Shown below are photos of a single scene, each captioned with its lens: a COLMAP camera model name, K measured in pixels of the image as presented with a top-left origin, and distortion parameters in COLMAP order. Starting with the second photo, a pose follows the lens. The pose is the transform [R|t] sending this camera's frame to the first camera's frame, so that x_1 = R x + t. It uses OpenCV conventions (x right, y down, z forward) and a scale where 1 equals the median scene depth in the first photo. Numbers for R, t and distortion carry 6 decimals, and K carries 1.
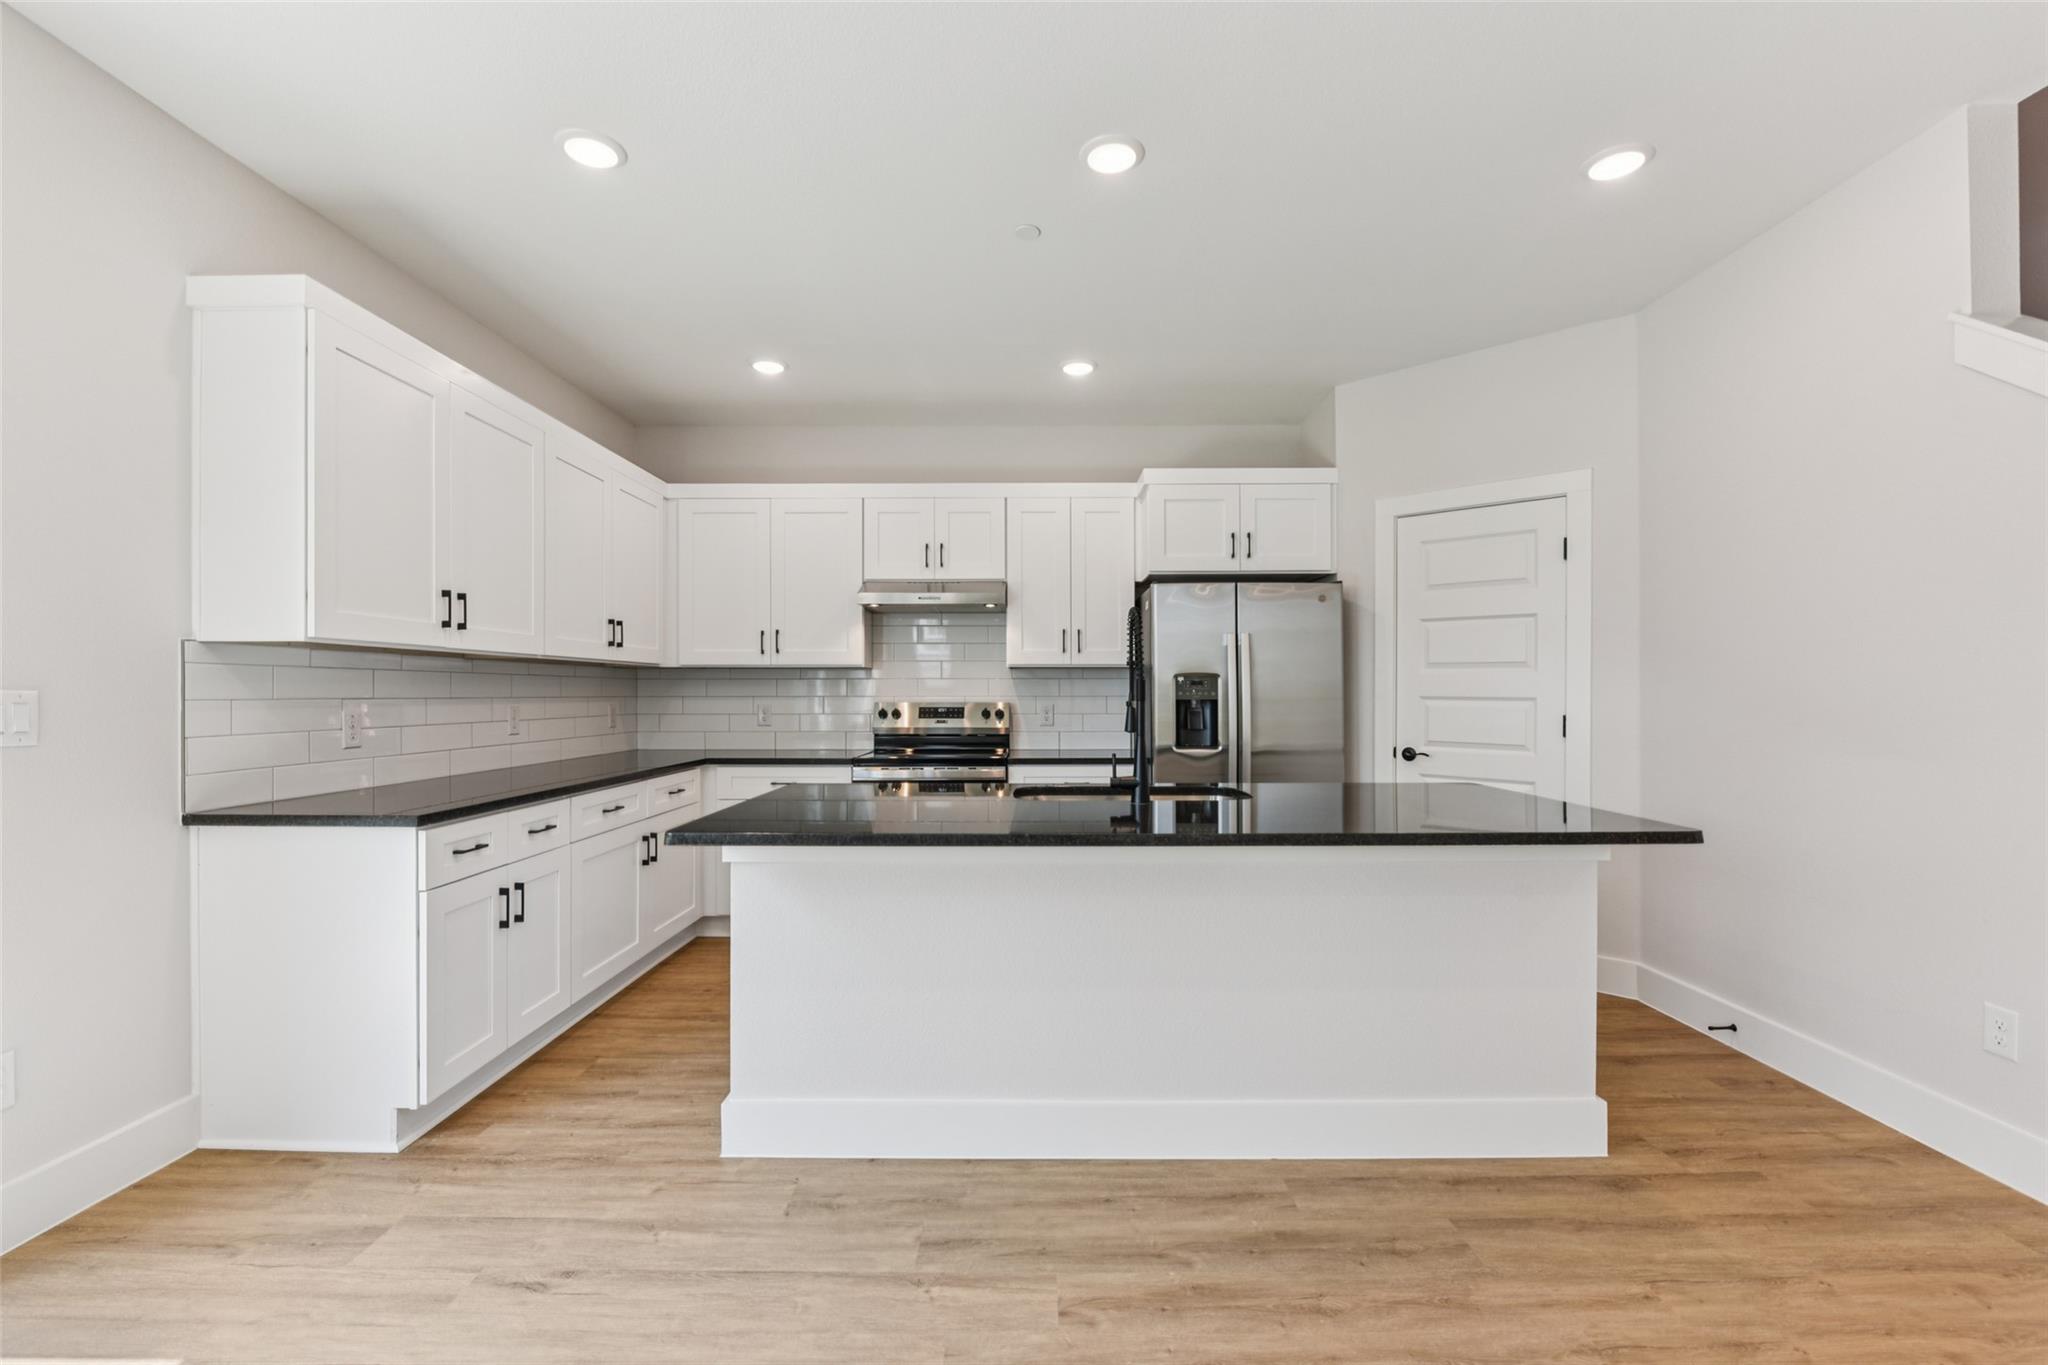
lens RADIAL K [[879.7, 0, 1032.2], [0, 879.7, 689.4], [0, 0, 1]] dist [-0.001736, 0.000070]
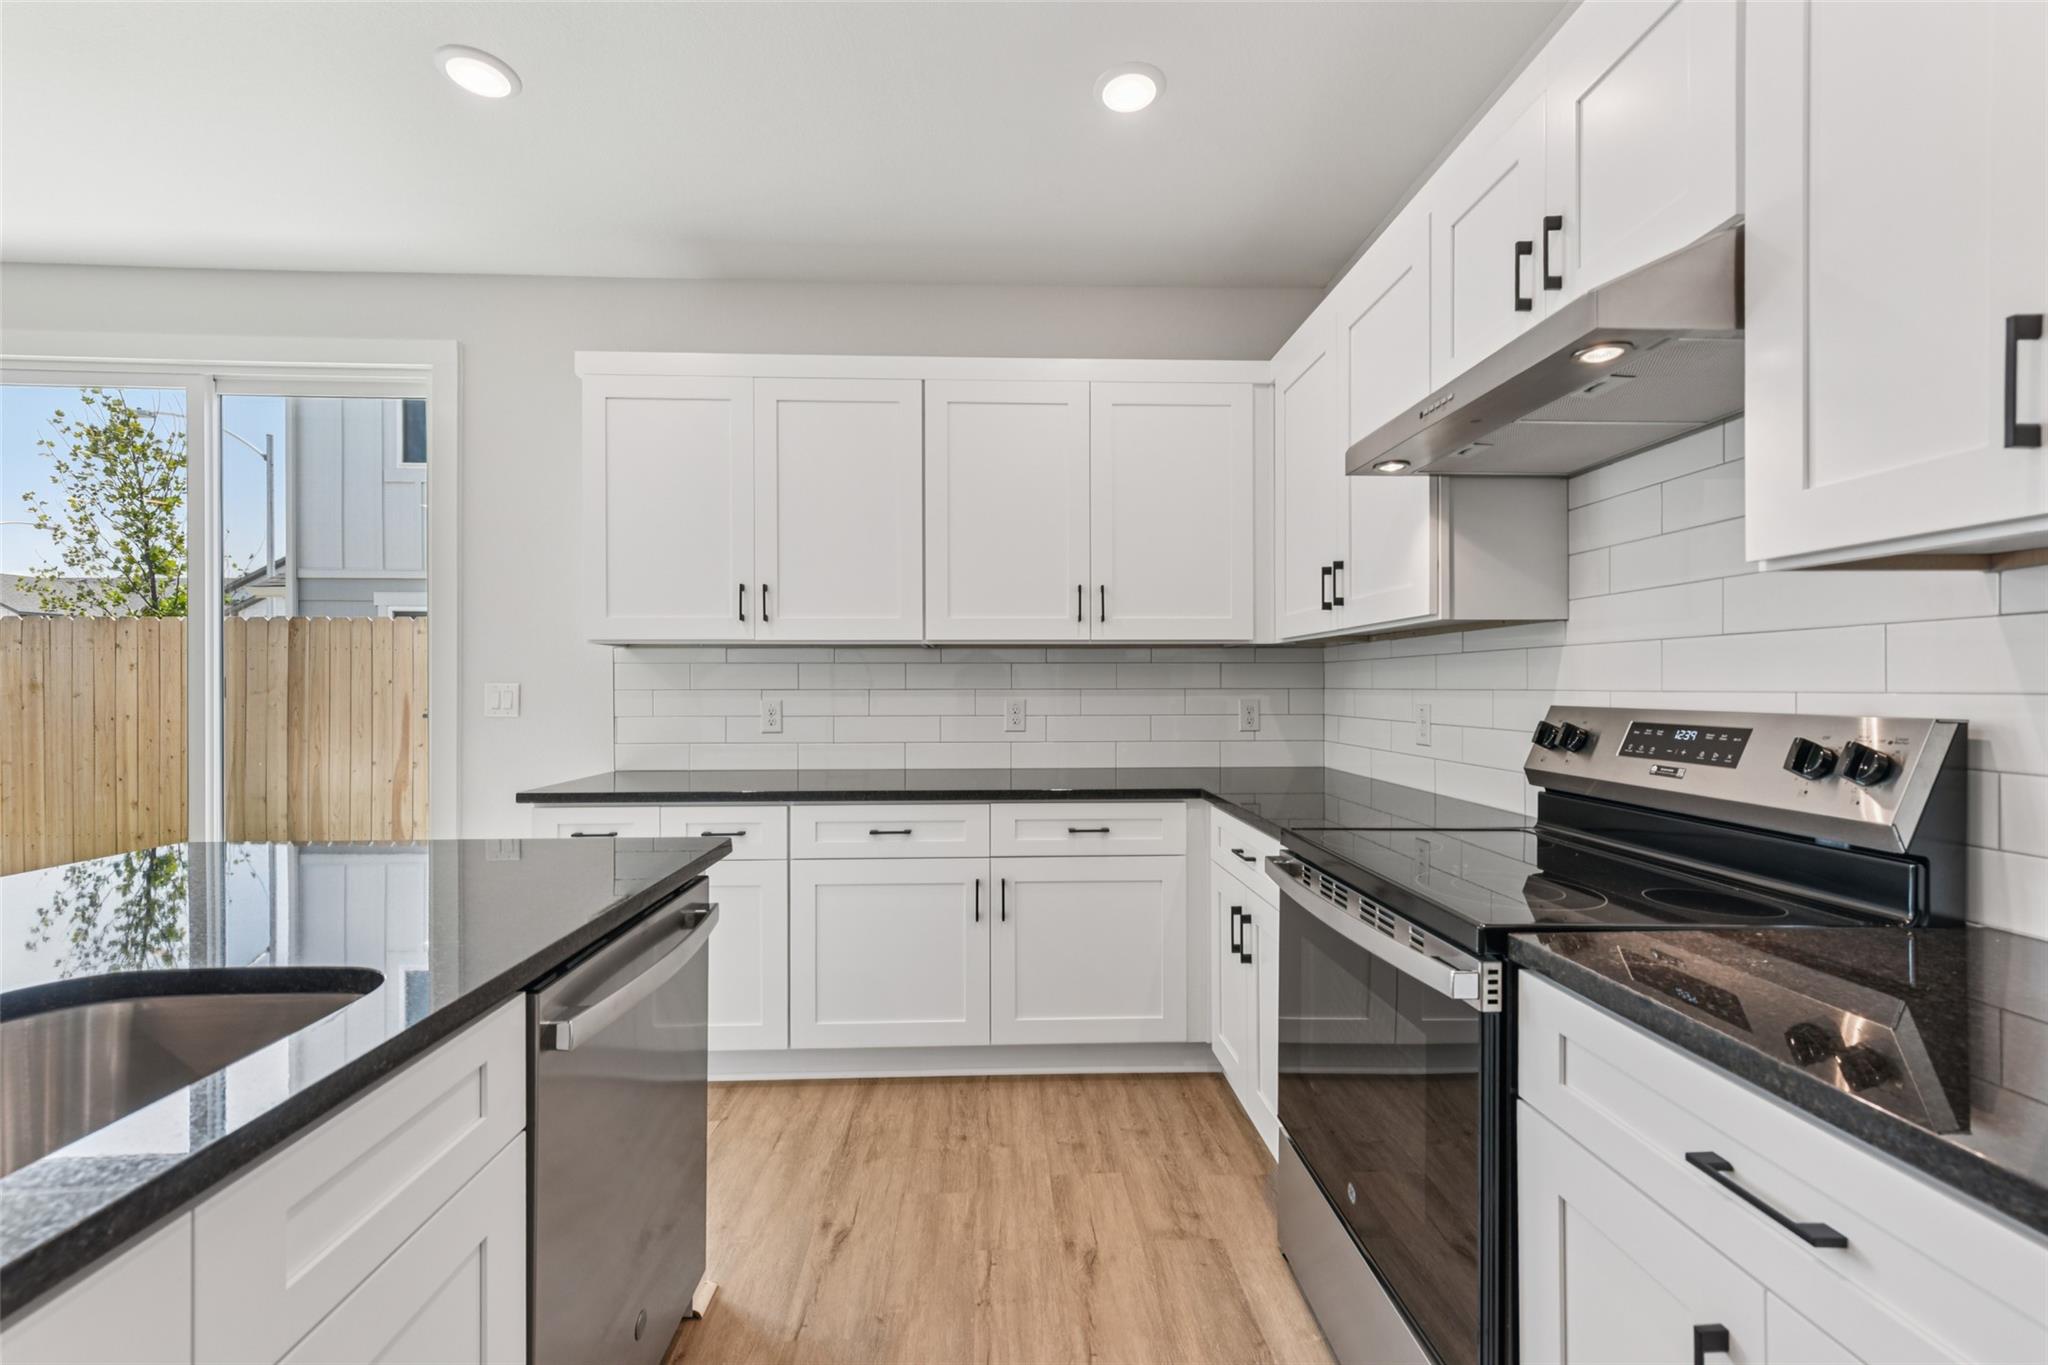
lens RADIAL K [[840.7, 0, 1024.0], [0, 840.7, 682.5], [0, 0, 1]] dist [0.001165, 0.000010]
pose [[0.025708, -0.003376, -0.999664, 0.220149], [0.007486, 0.999967, -0.003185, 0.004938], [0.999641, -0.007402, 0.025732, 0.882639]]
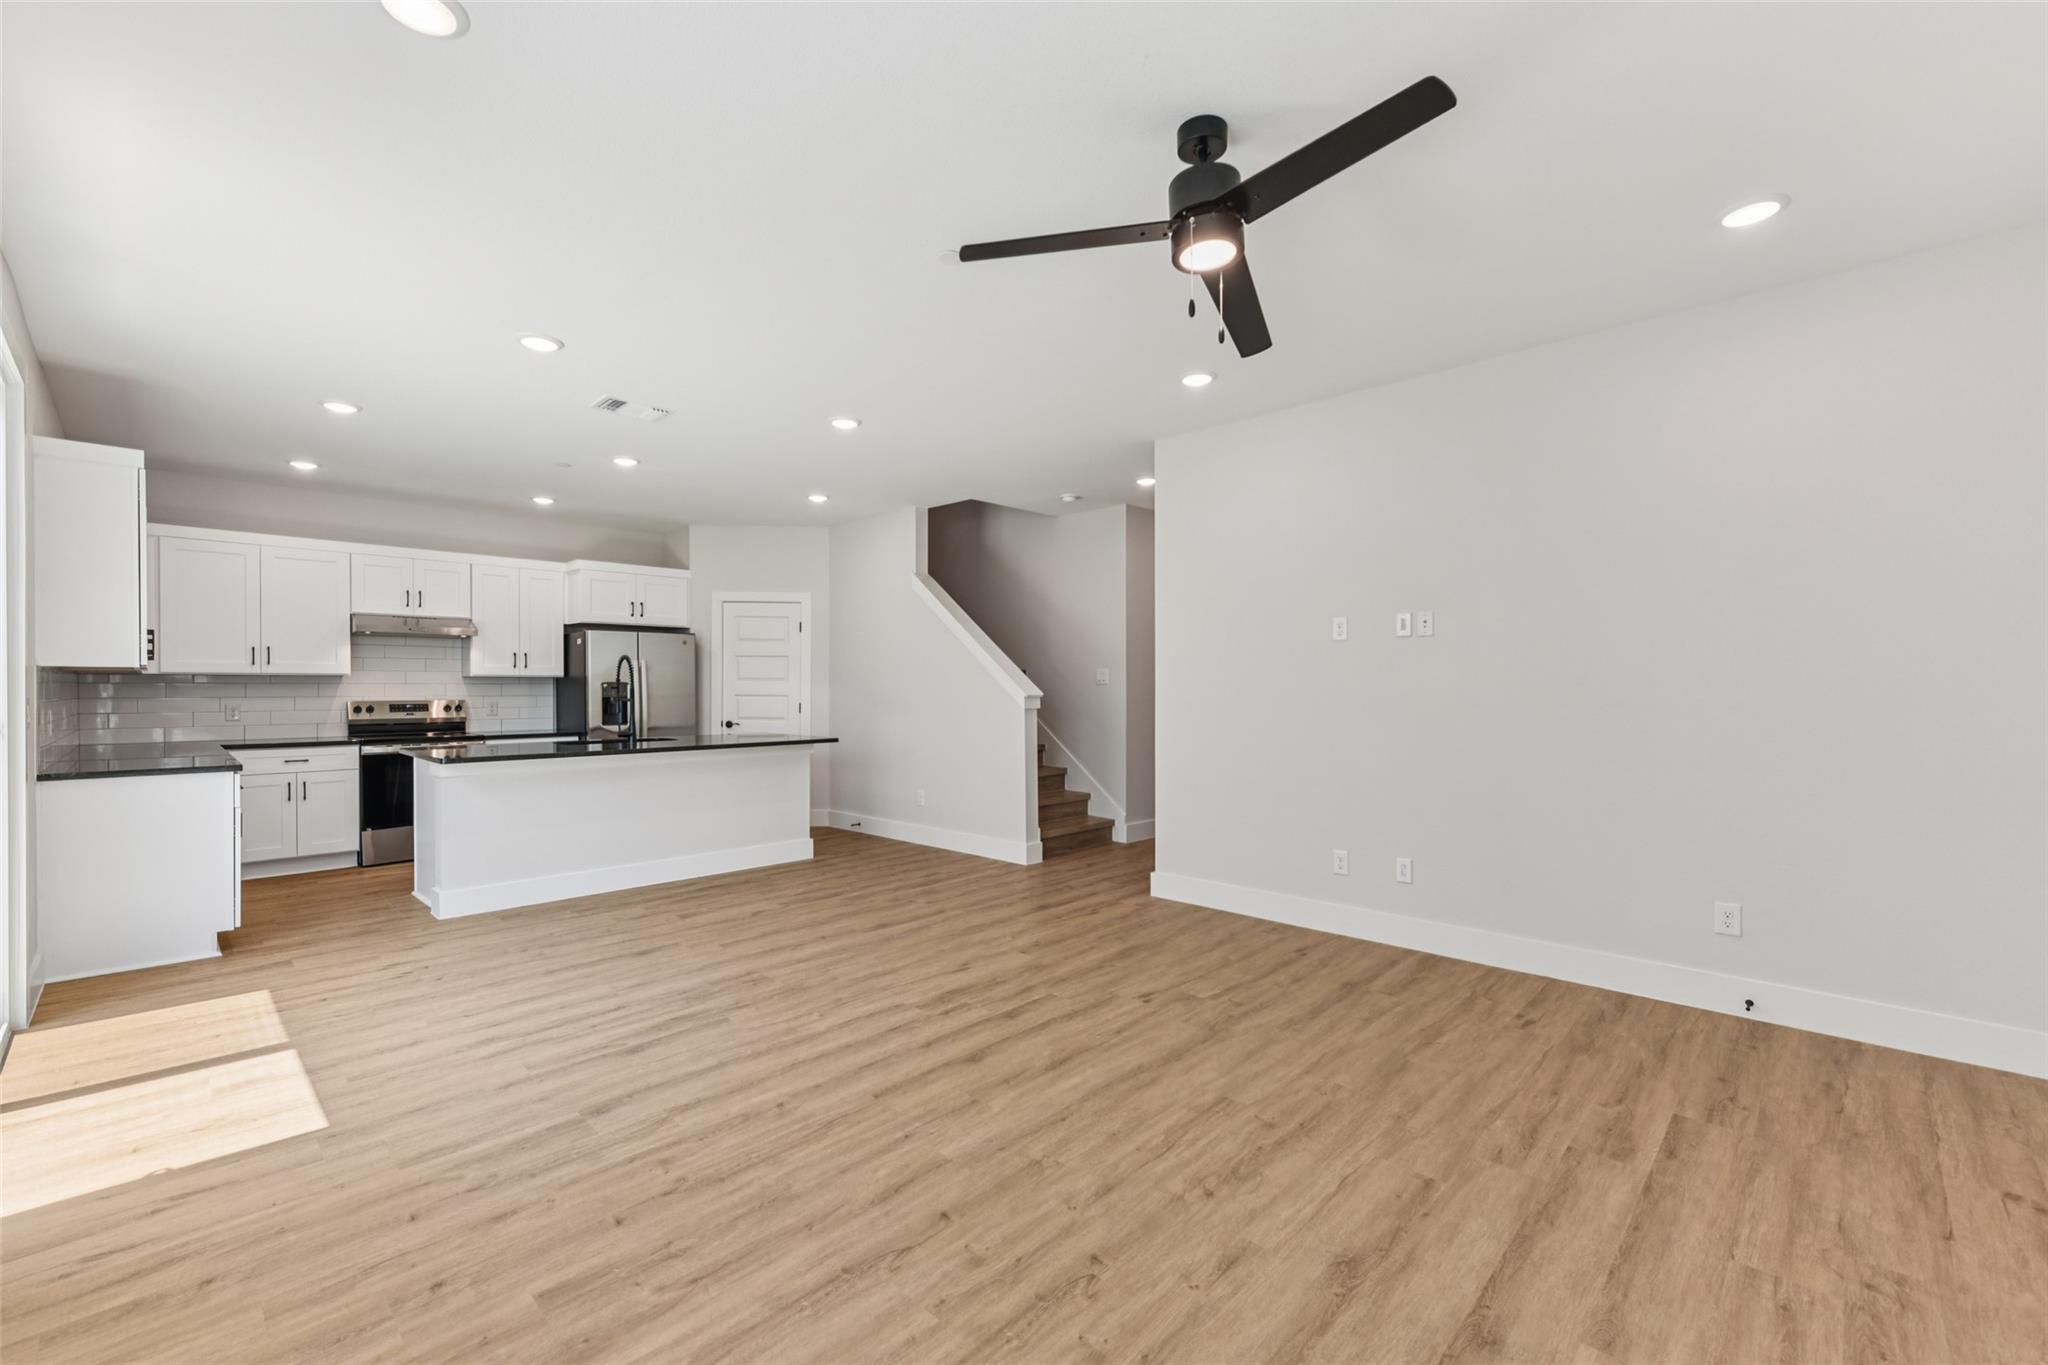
lens RADIAL K [[858.5, 0, 1024.0], [0, 858.5, 682.5], [0, 0, 1]] dist [0.002309, 0.000306]
pose [[0.694350, 0.004779, 0.719621, -0.476720], [-0.003008, 0.999988, -0.003738, -0.013835], [-0.719631, 0.000431, 0.694357, -0.773792]]
